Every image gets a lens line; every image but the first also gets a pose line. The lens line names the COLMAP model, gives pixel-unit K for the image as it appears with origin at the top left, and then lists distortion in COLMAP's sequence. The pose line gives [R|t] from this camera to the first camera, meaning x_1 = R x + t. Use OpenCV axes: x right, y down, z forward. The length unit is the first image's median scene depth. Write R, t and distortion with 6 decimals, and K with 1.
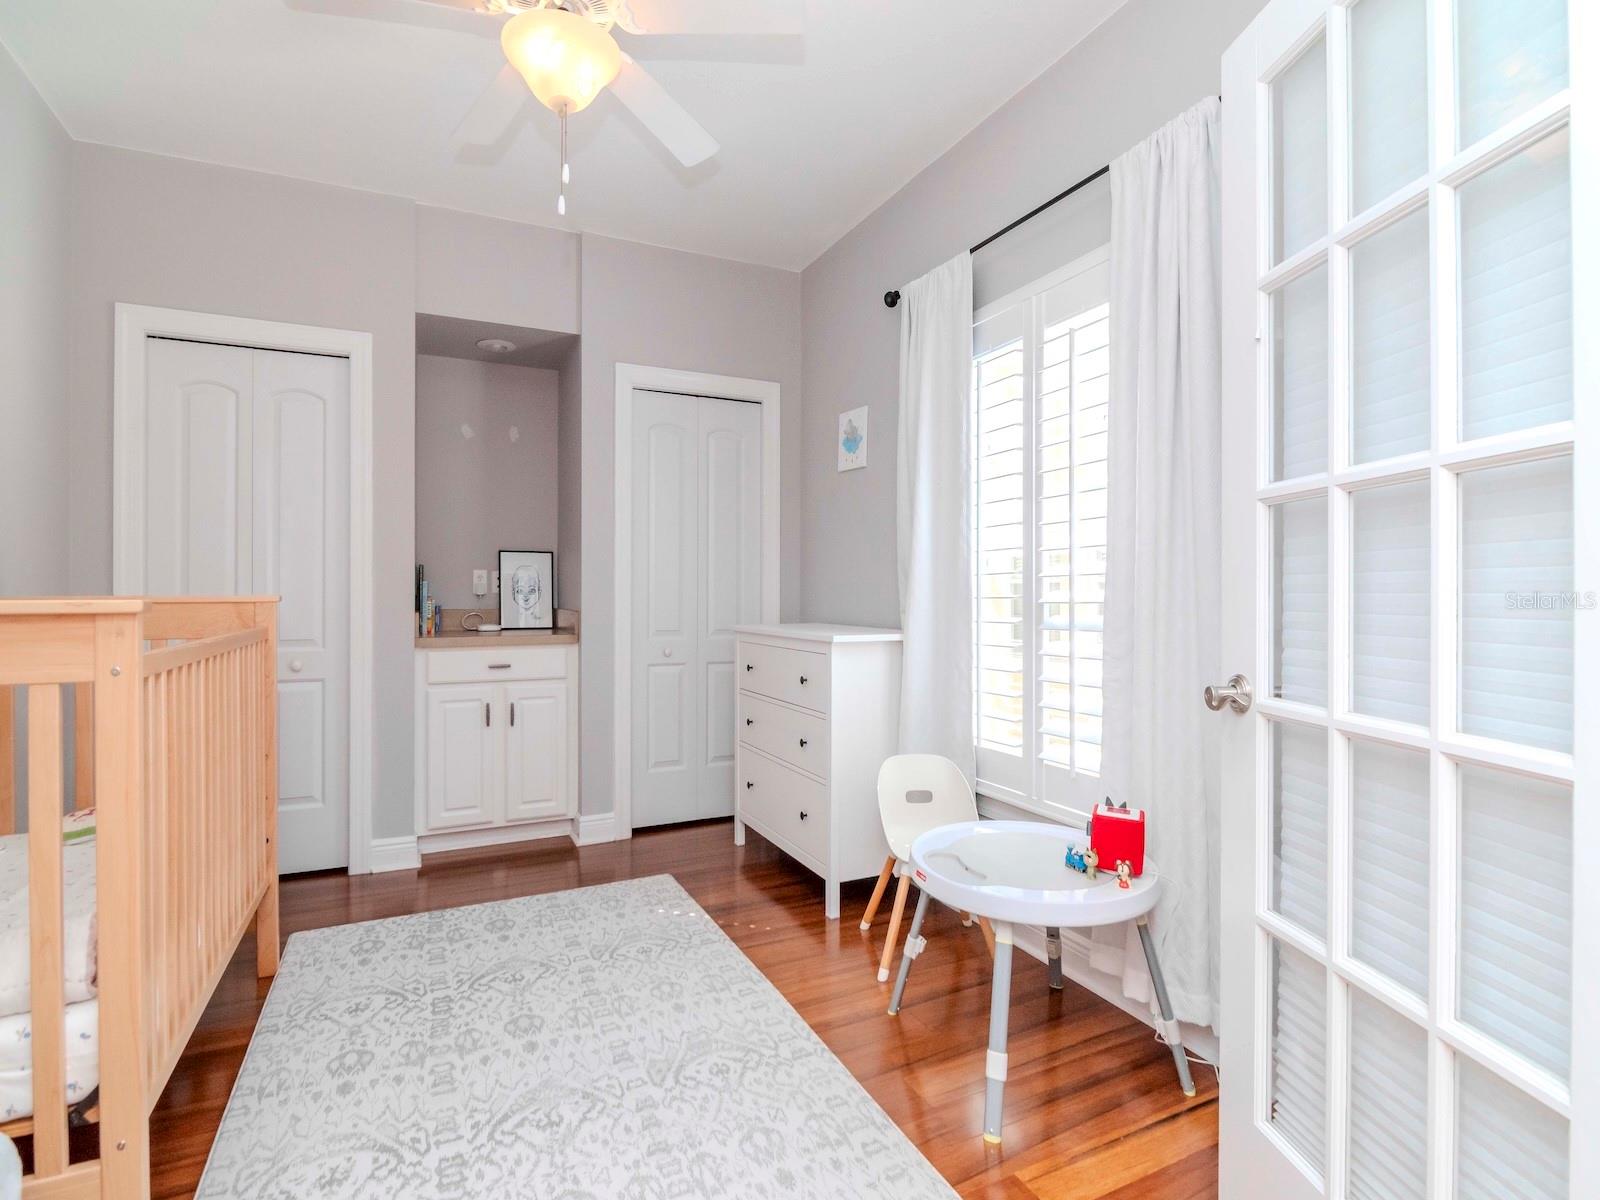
lens RADIAL K [[782.6, 0, 799.9], [0, 782.6, 599.1], [0, 0, 1]] dist [0.003495, 0.000011]
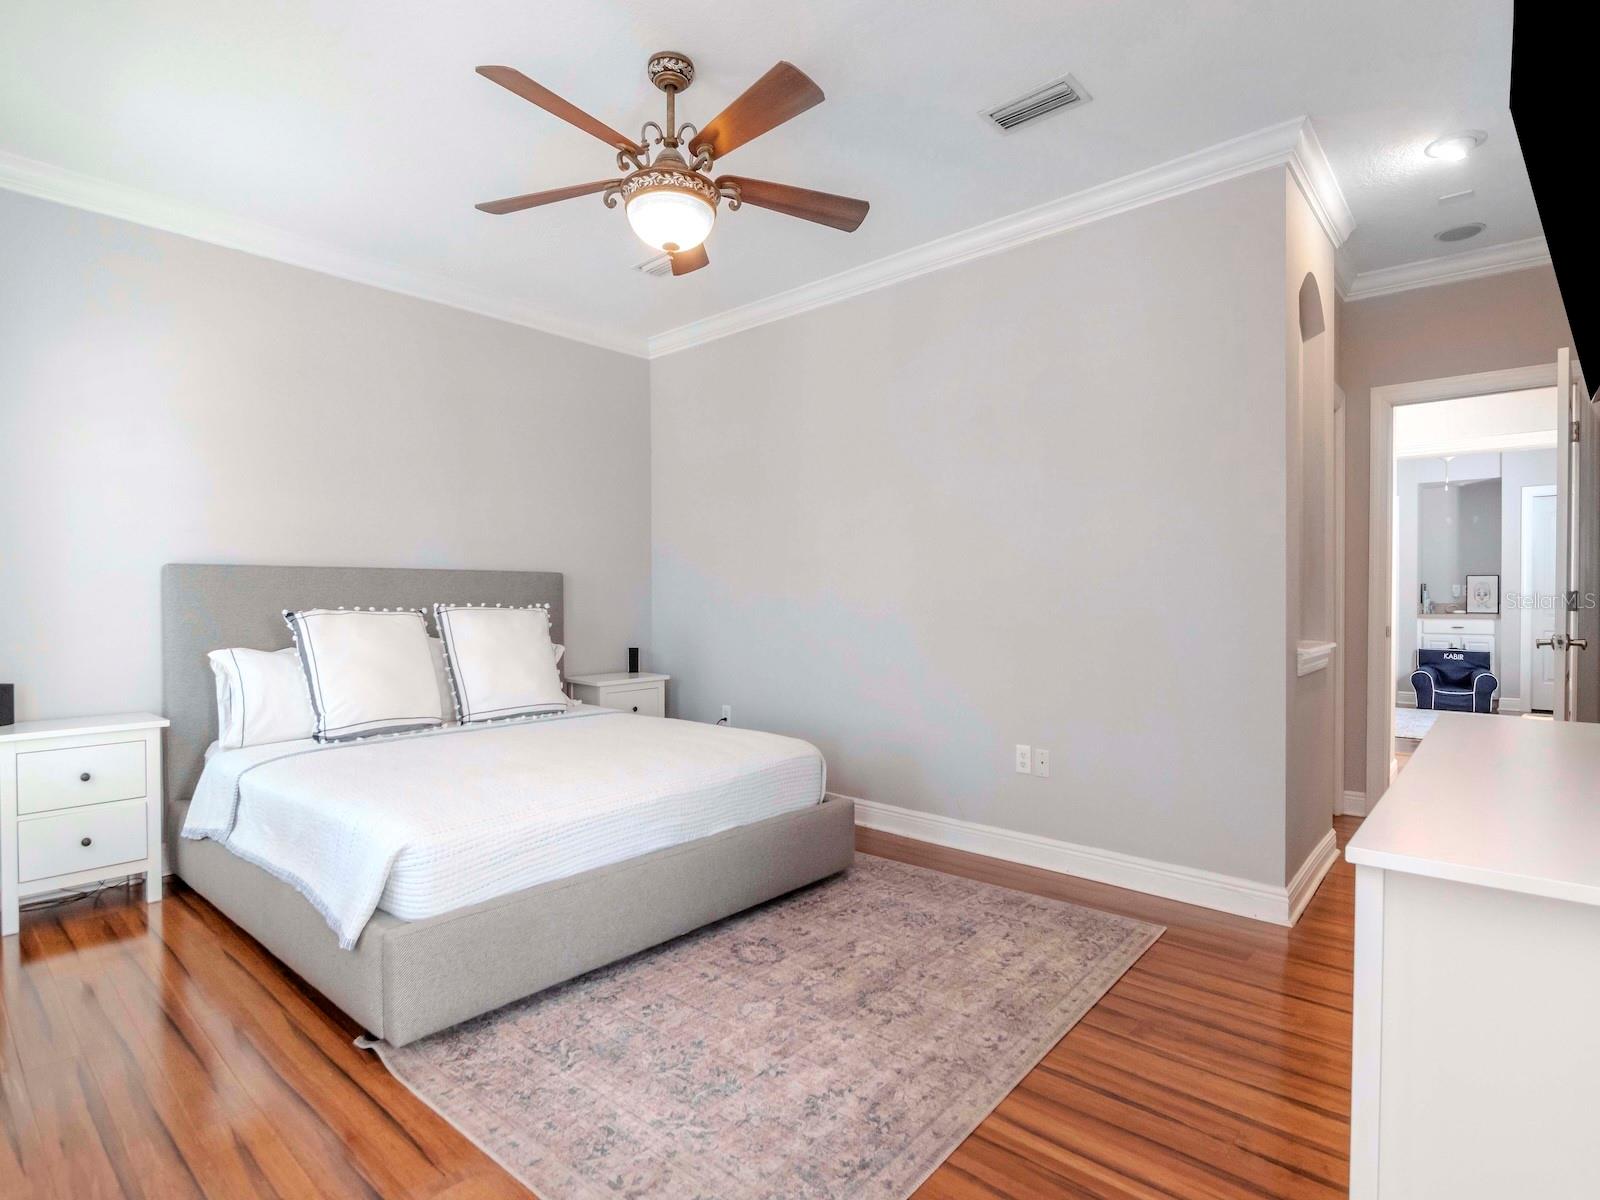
lens RADIAL K [[824.0, 0, 799.4], [0, 824.0, 601.4], [0, 0, 1]] dist [-0.000494, -0.000064]
pose [[0.395324, 0.006171, -0.918521, 1.012355], [-0.001281, 0.999980, 0.006167, -0.003798], [0.918541, -0.001261, 0.395324, -1.634944]]
